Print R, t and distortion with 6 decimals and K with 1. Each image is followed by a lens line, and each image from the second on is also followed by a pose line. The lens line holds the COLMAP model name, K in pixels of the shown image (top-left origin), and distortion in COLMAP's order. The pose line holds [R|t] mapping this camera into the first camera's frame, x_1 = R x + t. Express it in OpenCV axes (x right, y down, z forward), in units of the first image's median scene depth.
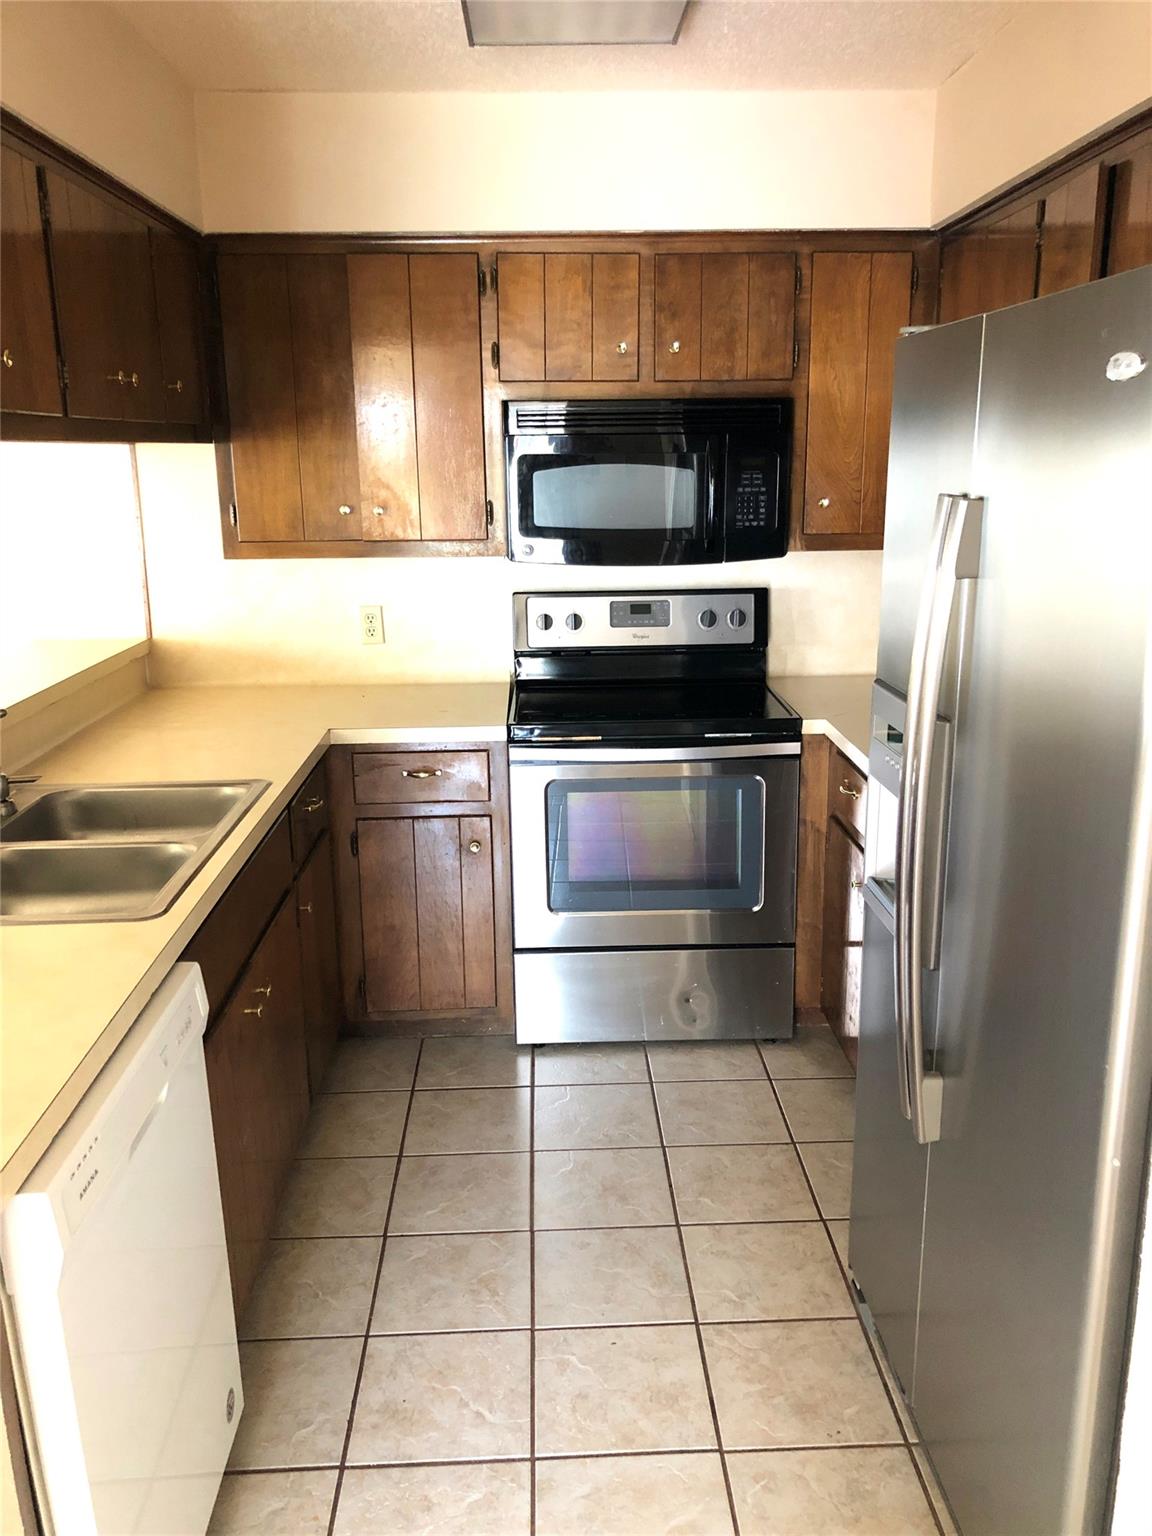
lens RADIAL K [[1250.6, 0, 576.0], [0, 1250.6, 768.0], [0, 0, 1]] dist [0.015080, -0.012651]
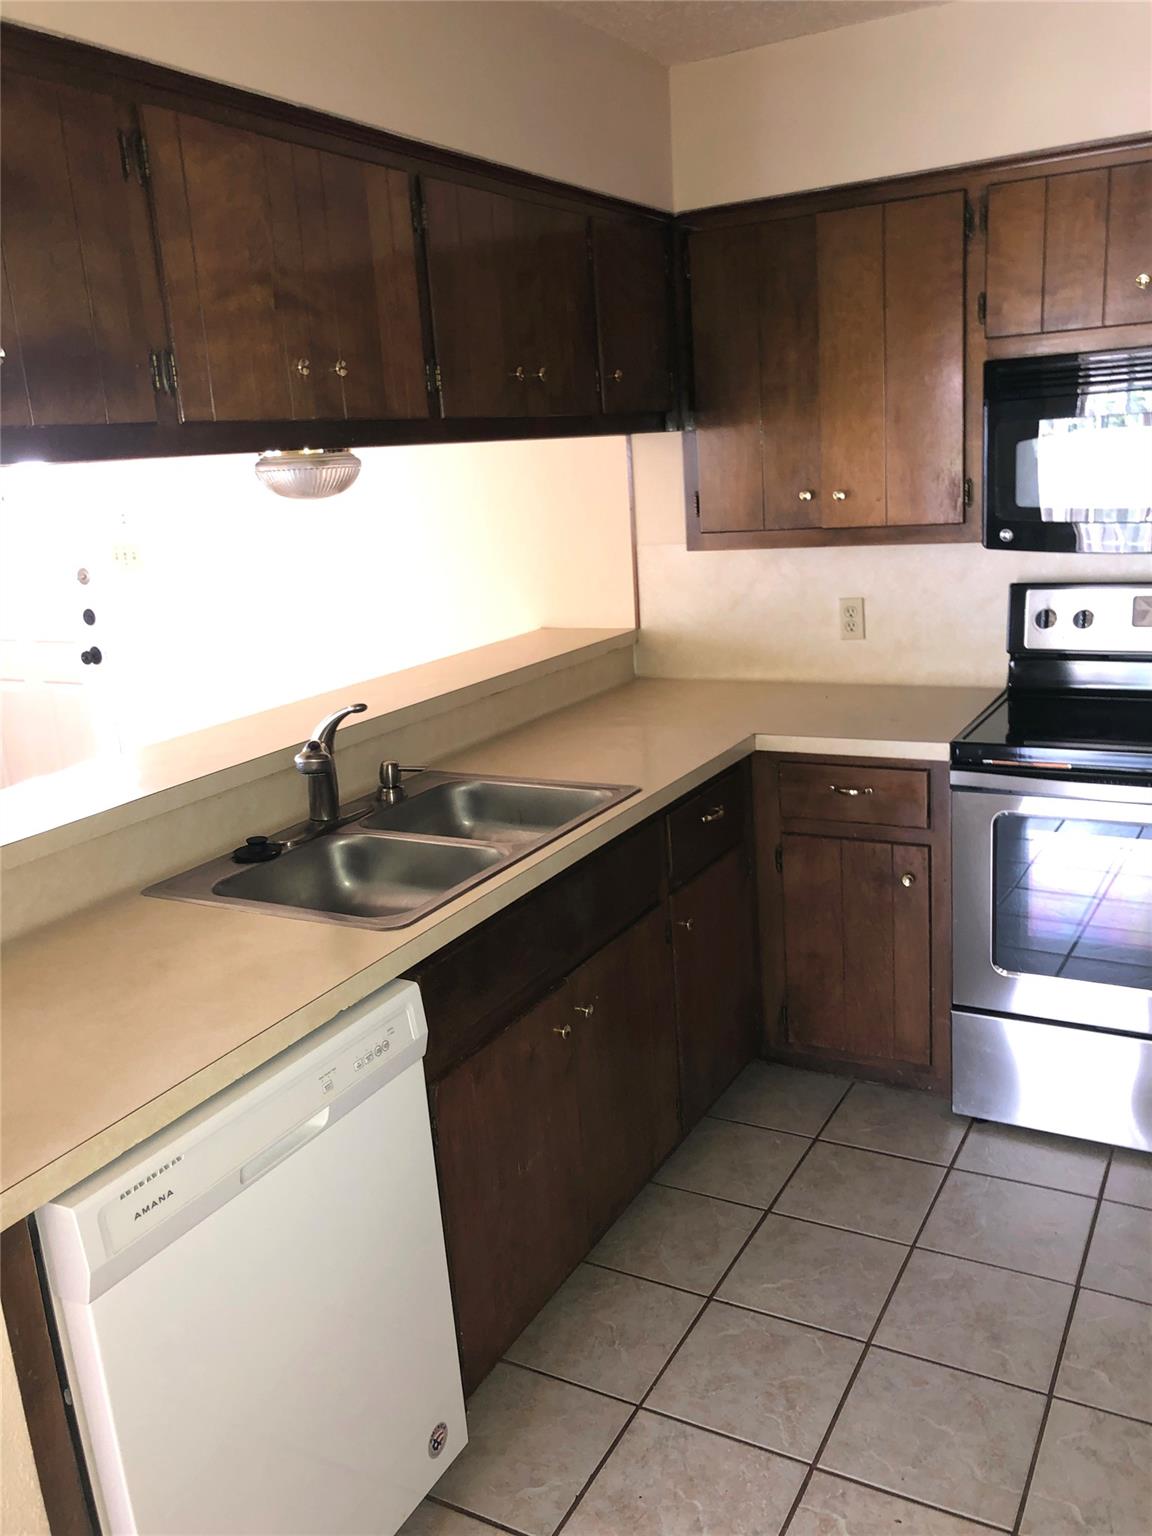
lens RADIAL K [[1248.3, 0, 577.2], [0, 1248.3, 753.6], [0, 0, 1]] dist [0.058605, -0.078784]
pose [[0.855466, 0.076713, -0.512146, 0.164075], [-0.071168, 0.996999, 0.030464, -0.034386], [0.512946, 0.010387, 0.858358, 0.128682]]
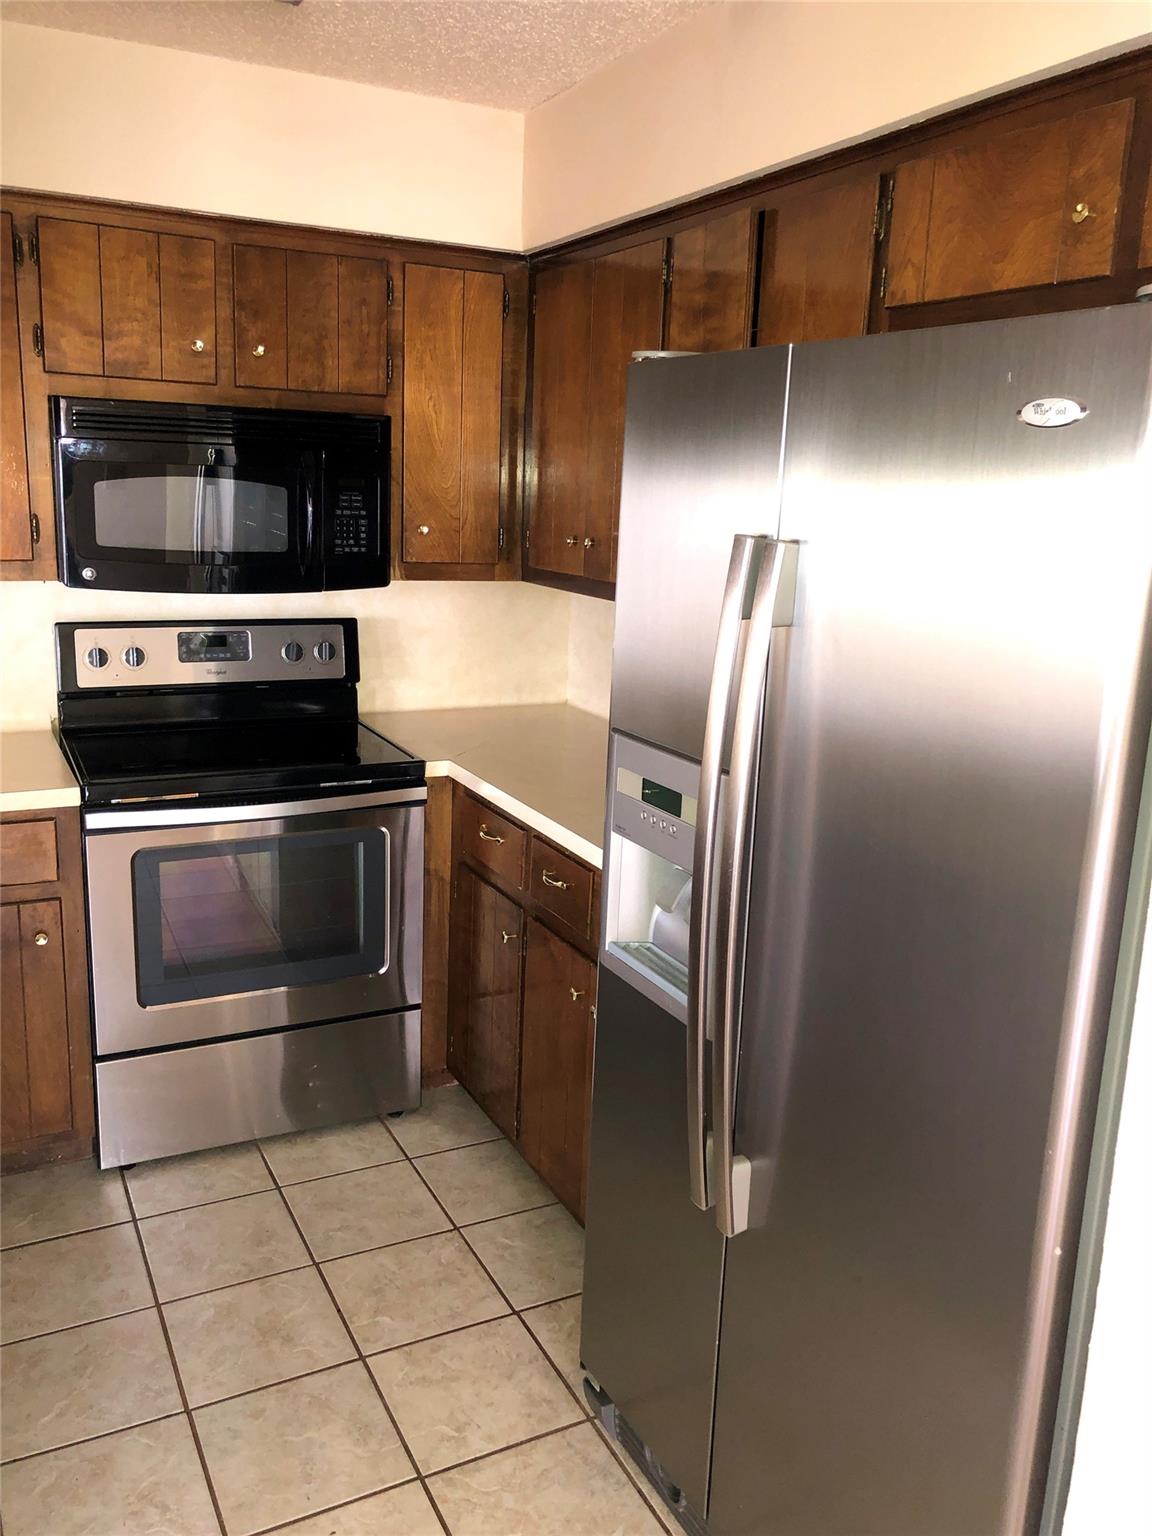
lens RADIAL K [[1258.2, 0, 574.2], [0, 1258.2, 751.0], [0, 0, 1]] dist [0.014225, -0.002261]
pose [[0.906066, -0.045292, 0.420706, -0.108119], [0.057177, 0.998241, -0.015673, -0.025549], [-0.419256, 0.038255, 0.907062, 0.107018]]
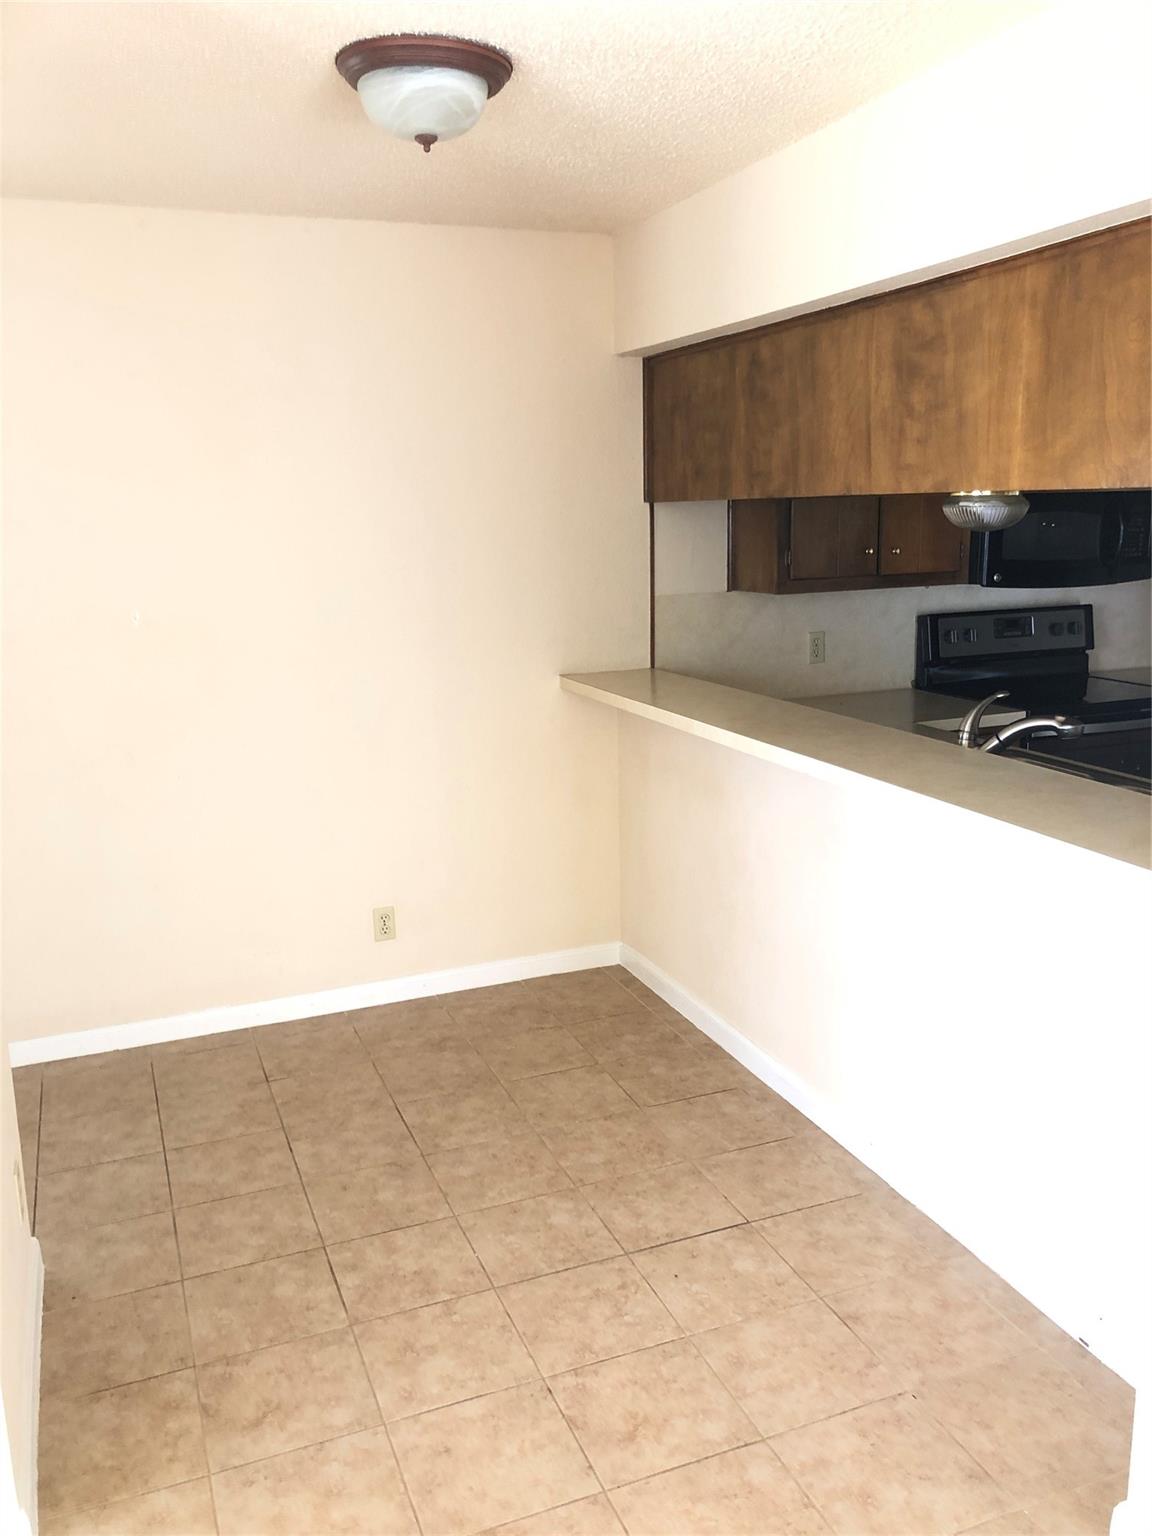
lens RADIAL K [[1248.3, 0, 577.2], [0, 1248.3, 753.6], [0, 0, 1]] dist [0.058605, -0.078784]
pose [[0.944021, -0.077278, 0.320705, -0.908440], [0.096260, 0.994395, -0.043738, 0.023139], [-0.315528, 0.072160, 0.946169, -0.092340]]
